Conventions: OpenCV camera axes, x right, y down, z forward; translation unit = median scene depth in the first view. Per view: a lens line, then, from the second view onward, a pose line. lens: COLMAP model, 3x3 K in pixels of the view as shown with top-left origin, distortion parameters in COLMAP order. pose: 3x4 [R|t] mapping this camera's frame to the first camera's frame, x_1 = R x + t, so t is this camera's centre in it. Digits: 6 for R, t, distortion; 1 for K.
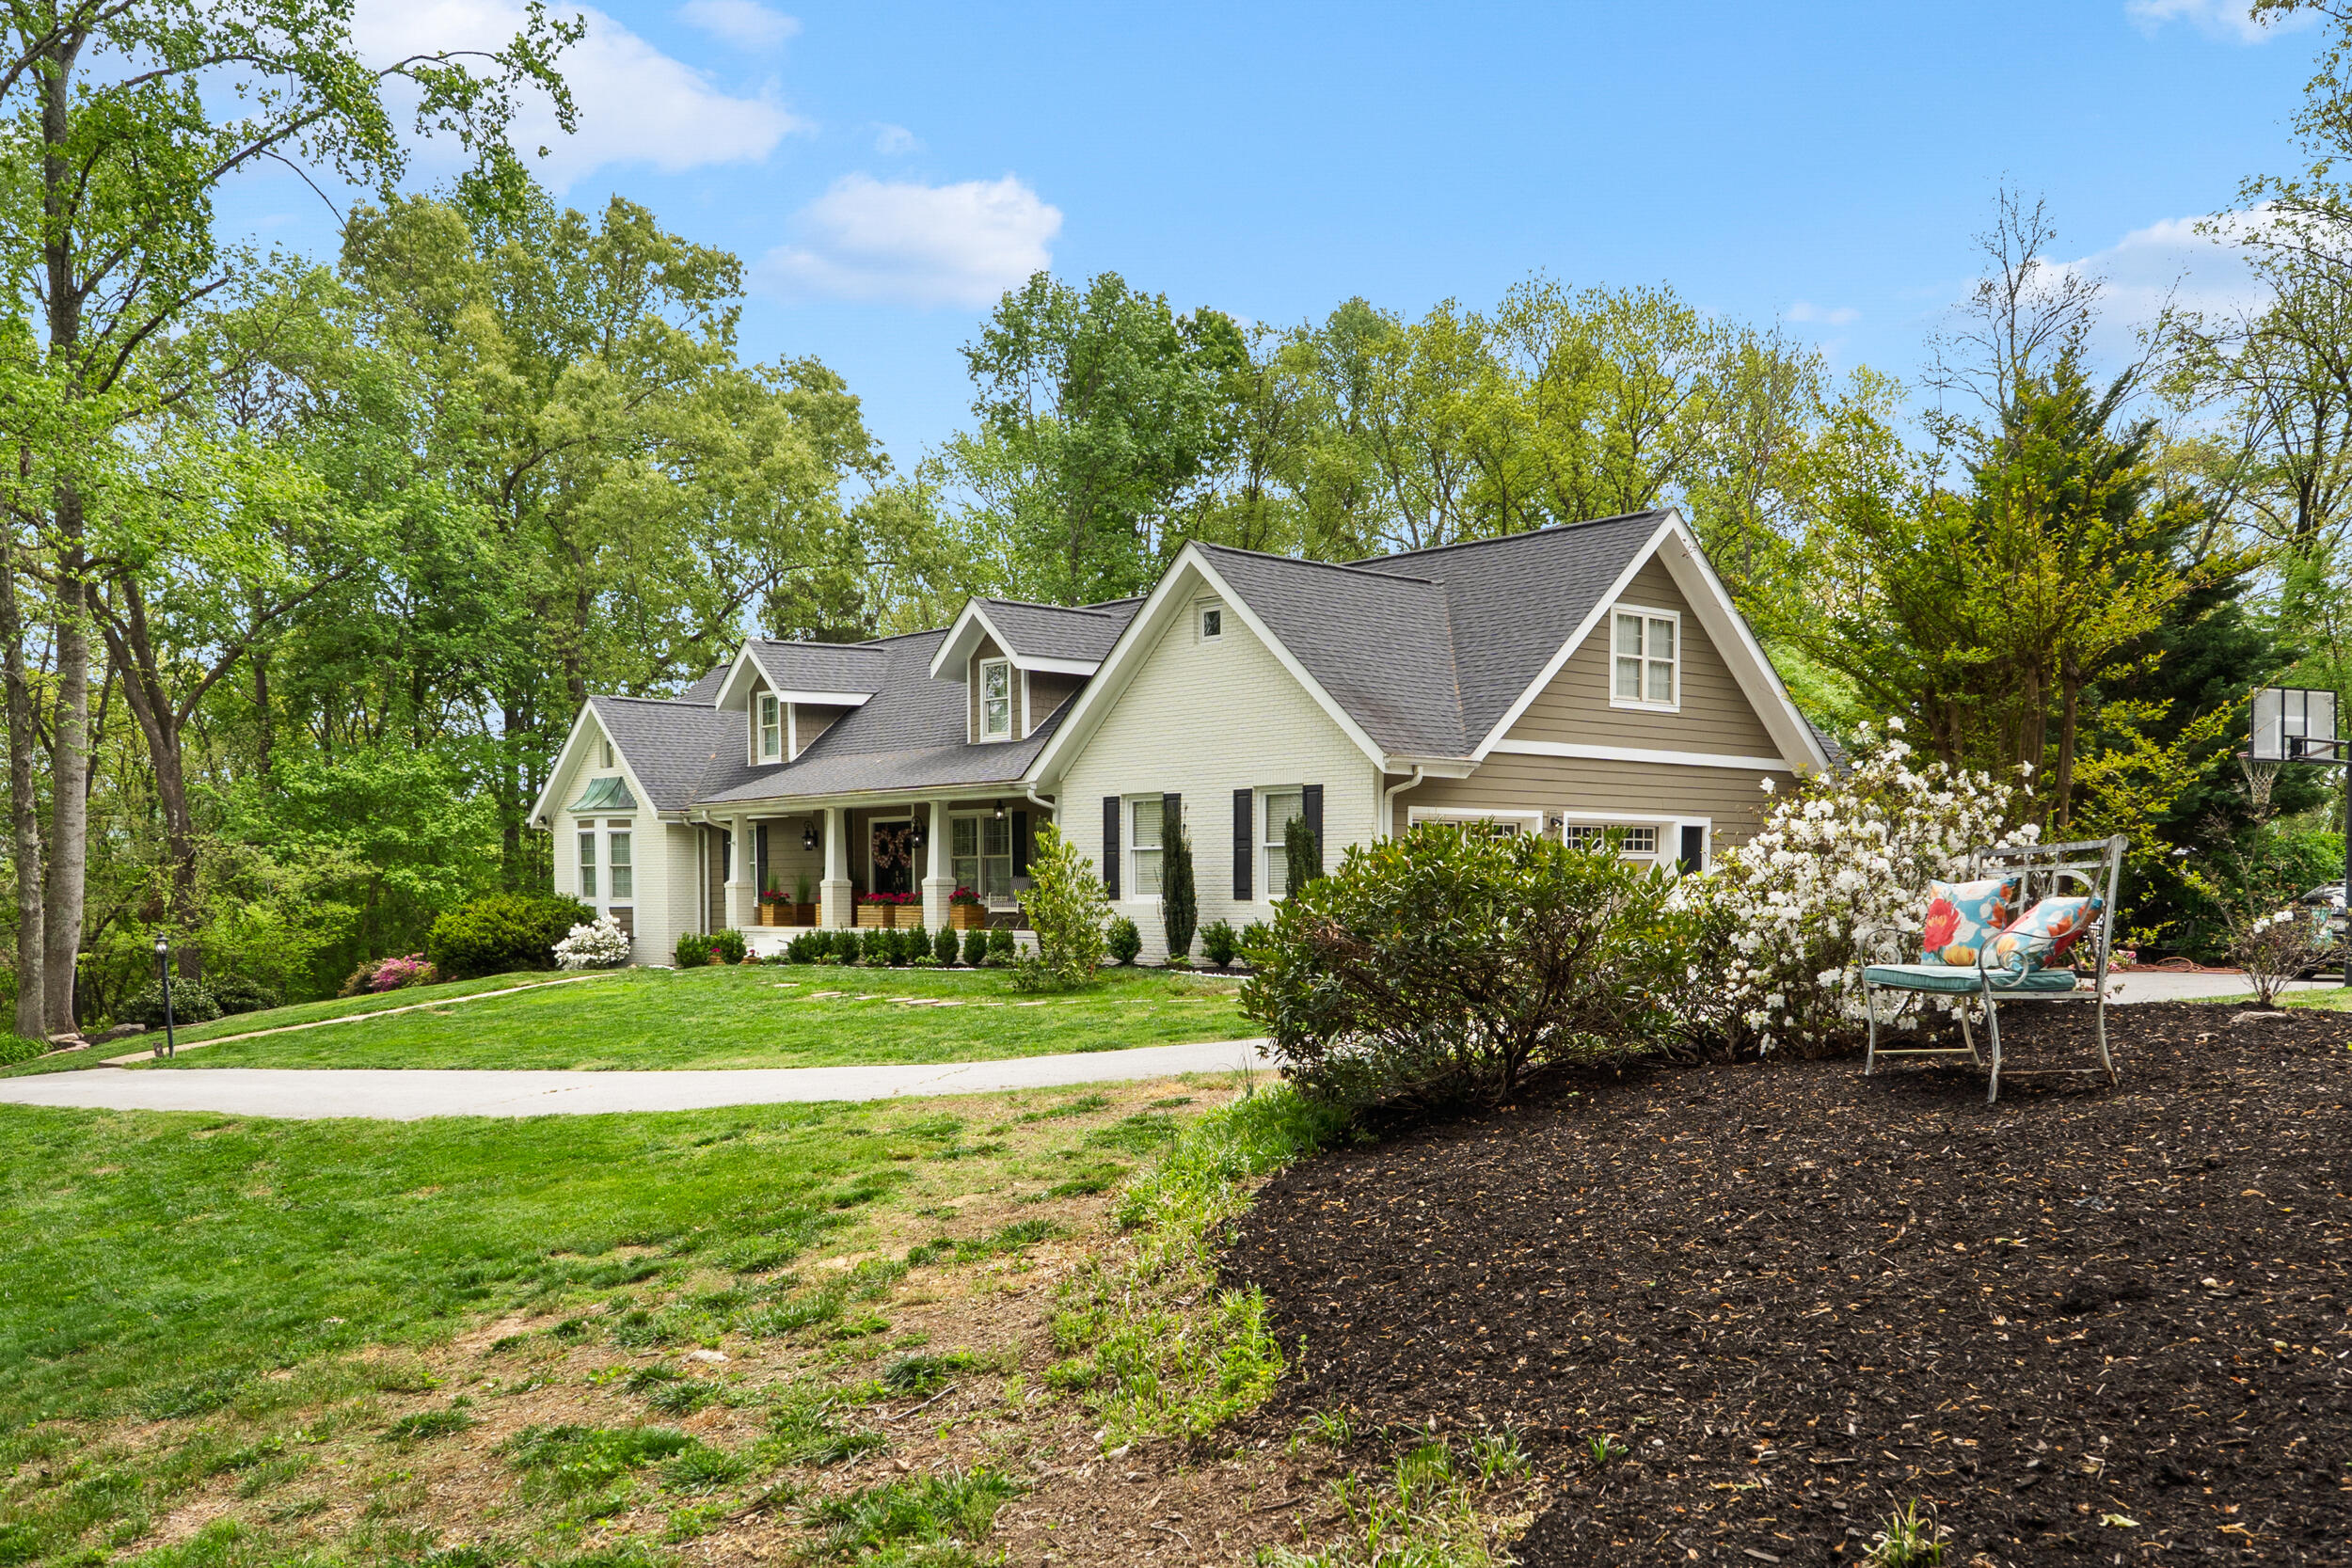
lens RADIAL K [[1970.5, 0, 1175.4], [0, 1970.5, 1012.0], [0, 0, 1]] dist [-0.007104, 0.002839]
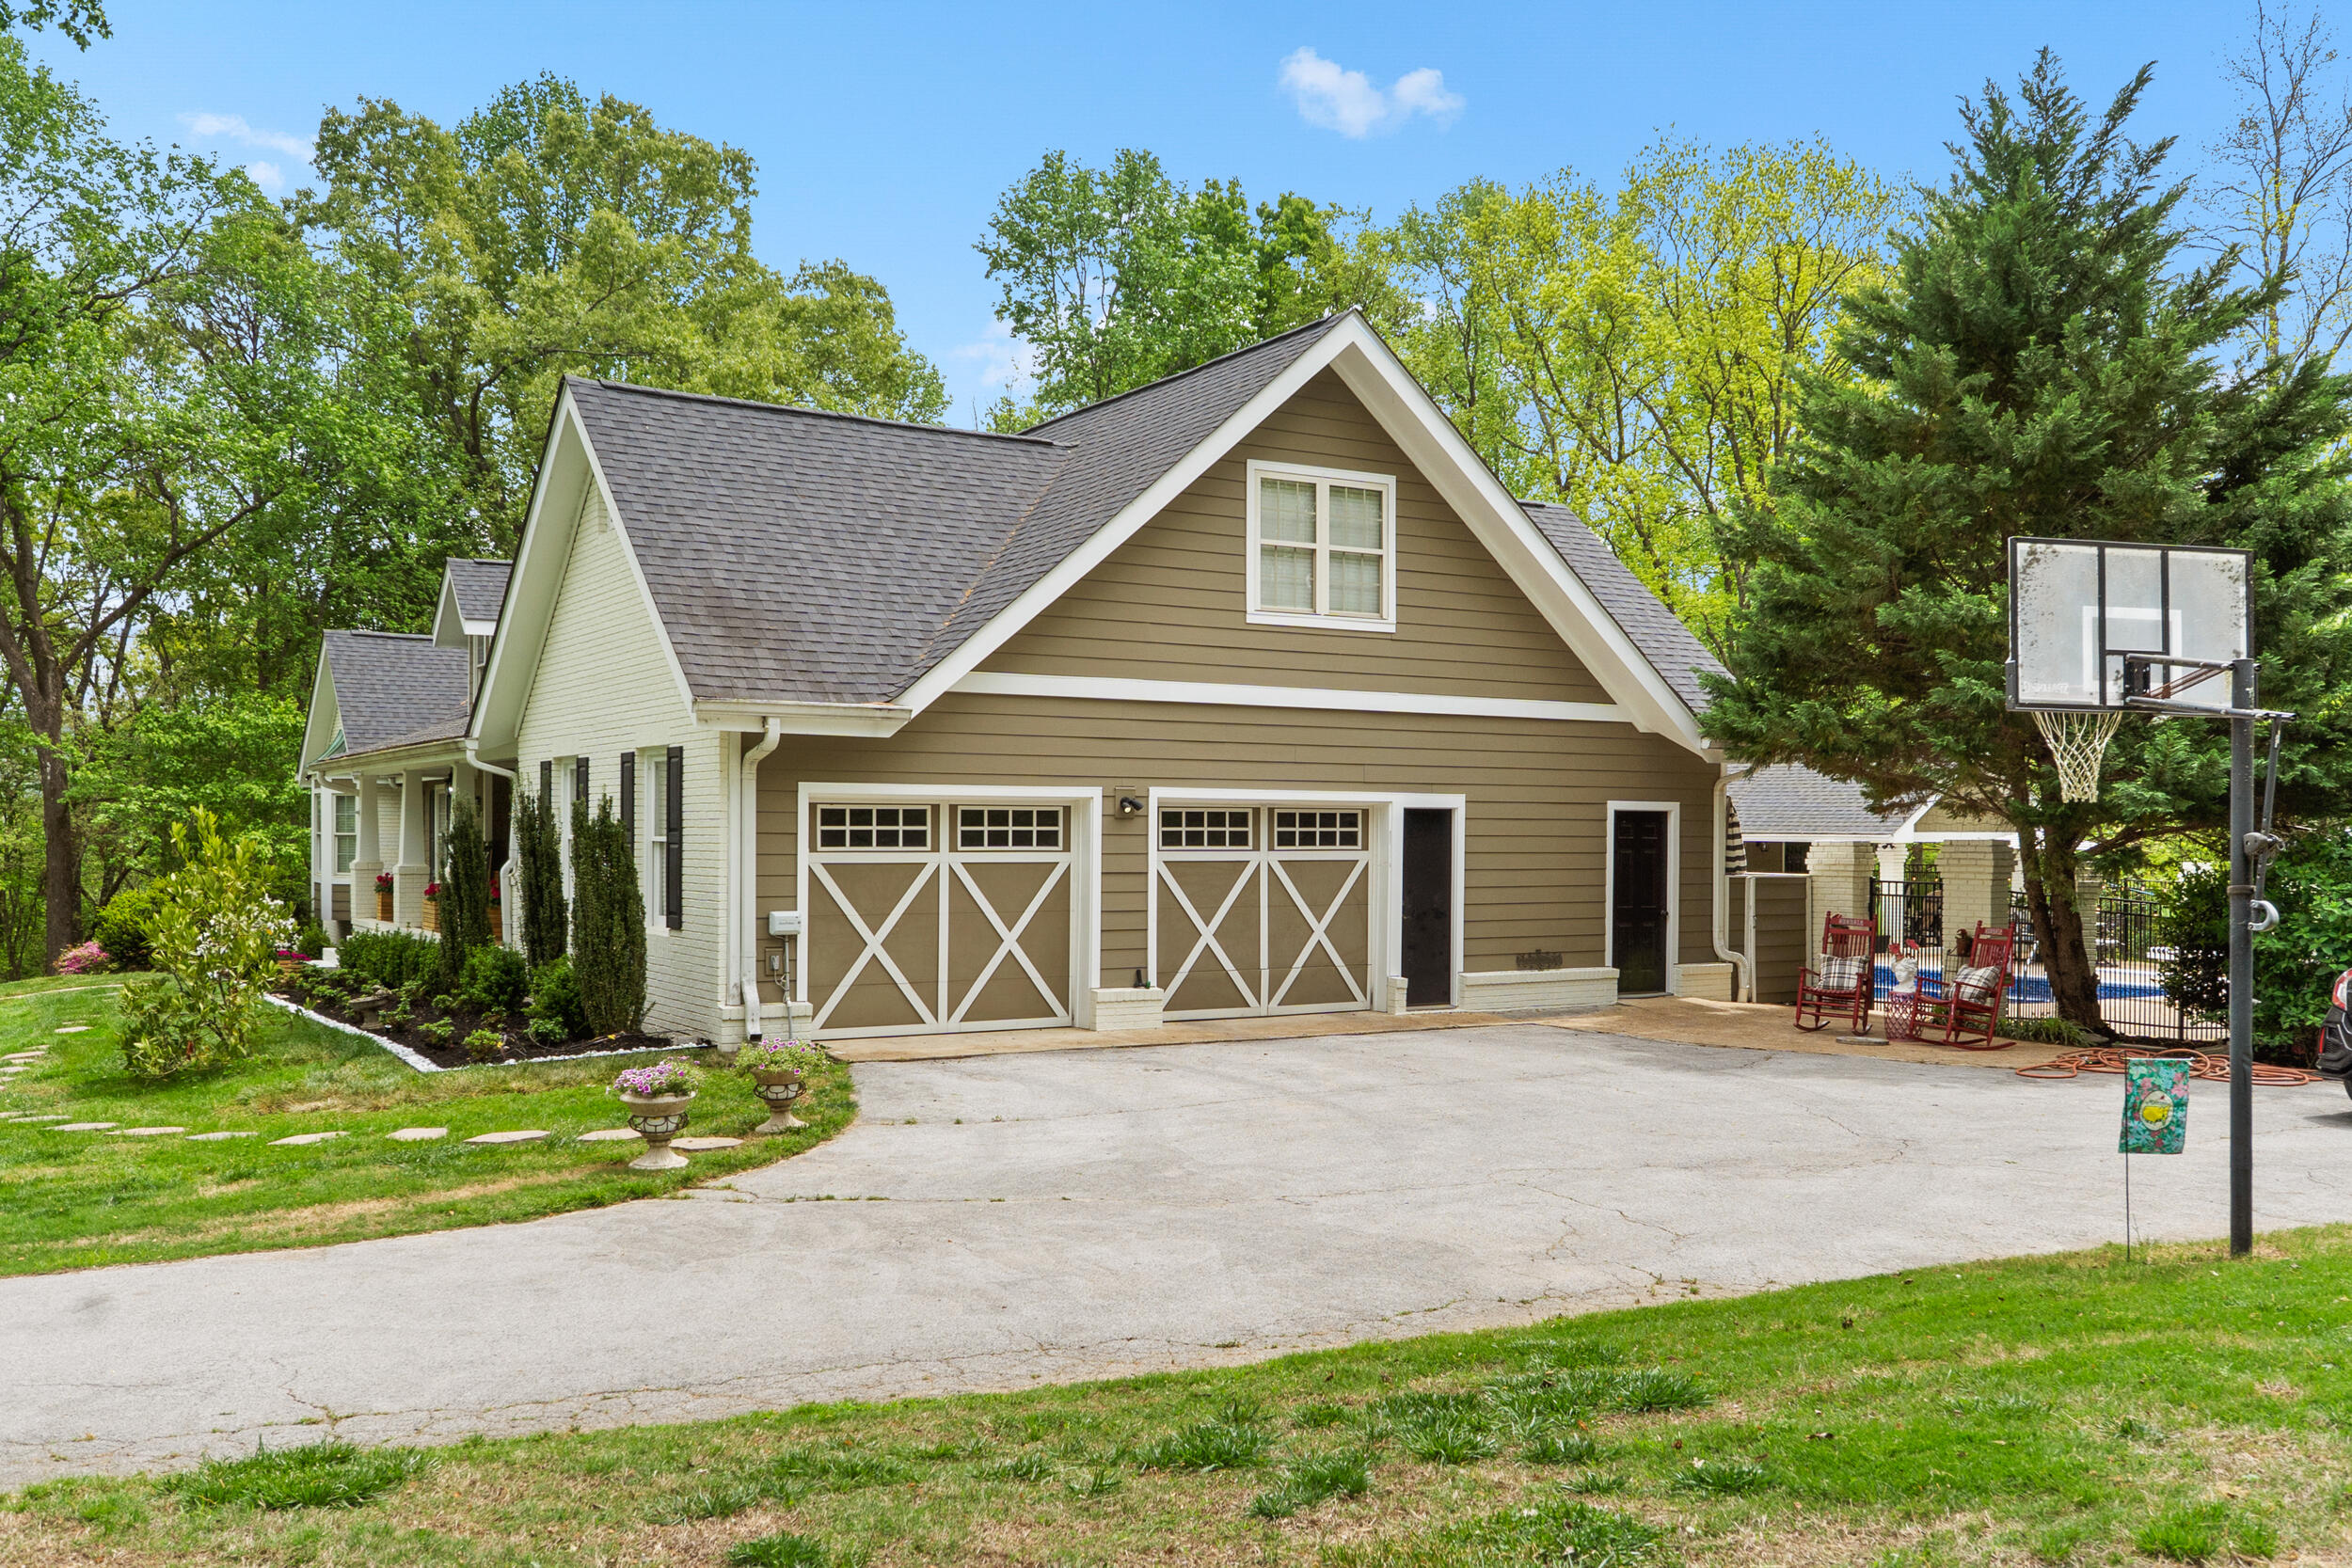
lens RADIAL K [[1970.5, 0, 1167.0], [0, 1970.5, 863.8], [0, 0, 1]] dist [-0.007104, 0.002839]
pose [[0.985723, 0.011811, -0.167959, 0.259371], [-0.019679, 0.998781, -0.045258, -0.041289], [0.167220, 0.047918, 0.984754, 0.320242]]
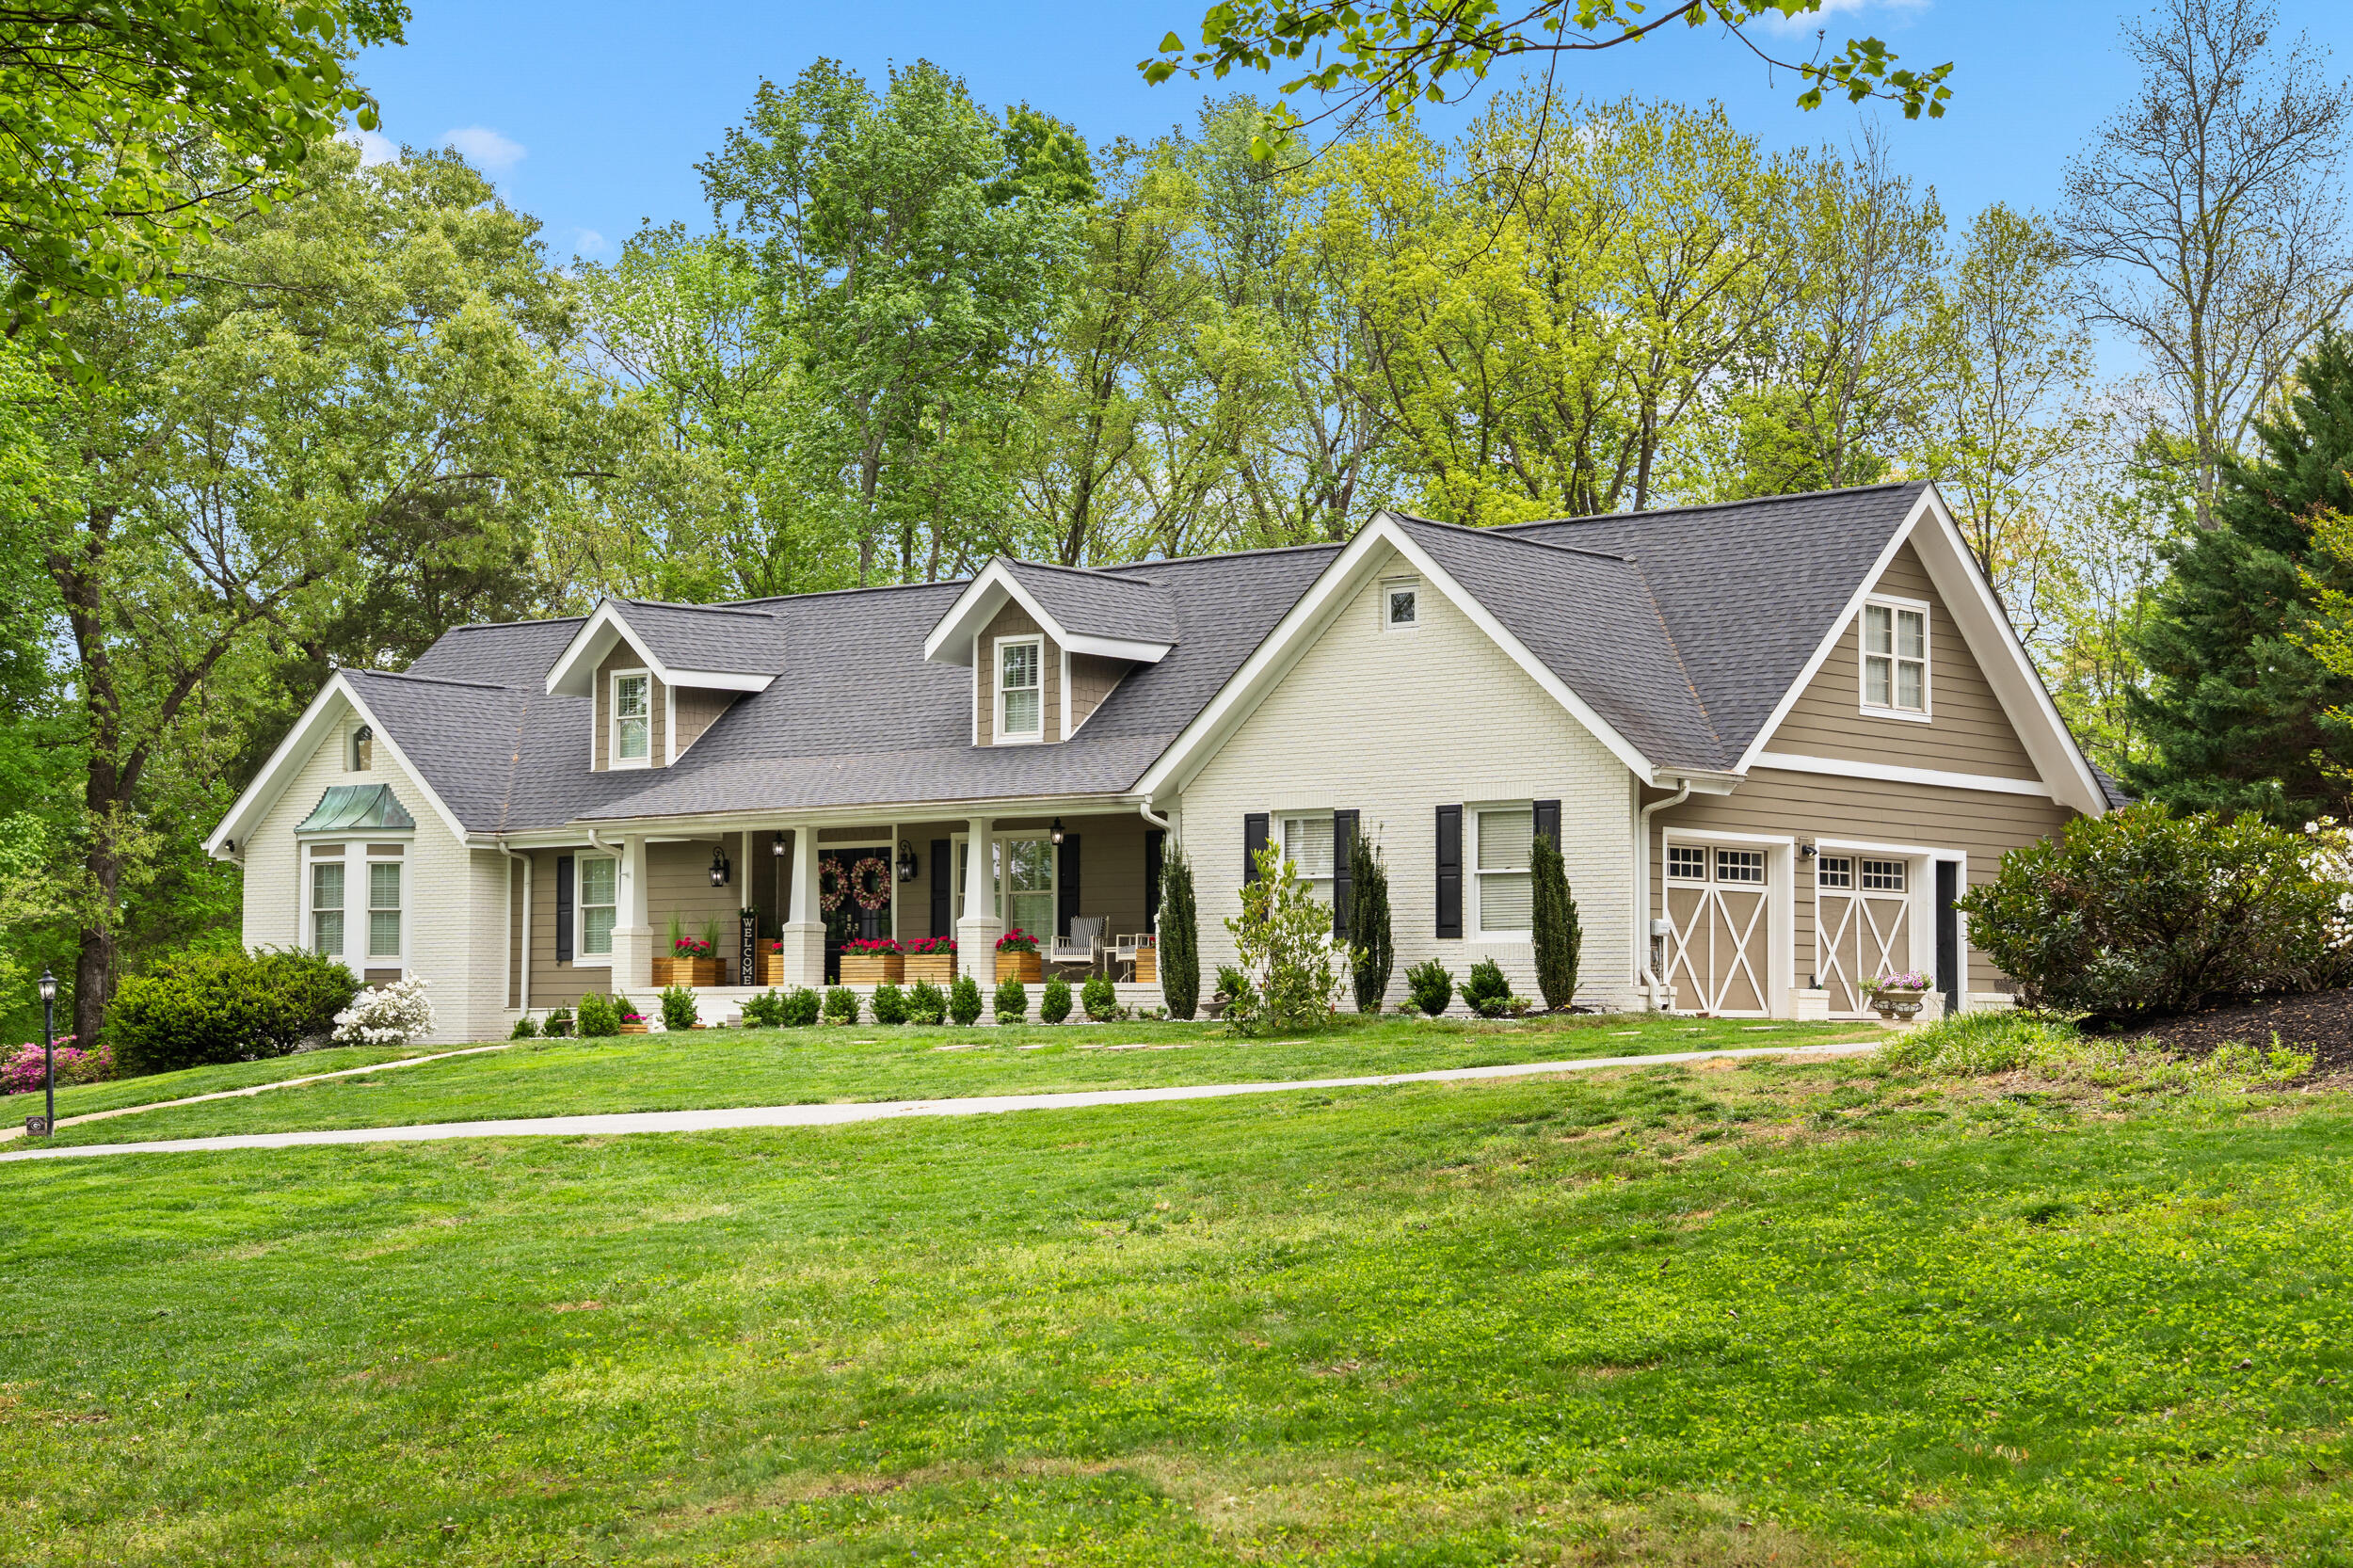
lens RADIAL K [[3524.3, 0, 1122.8], [0, 3524.3, 777.5], [0, 0, 1]] dist [0.200086, 0.000000]
pose [[0.991741, 0.016028, 0.127250, -0.239420], [0.000554, 0.991616, -0.129218, 0.056069], [-0.128255, 0.128221, 0.983418, -0.372922]]
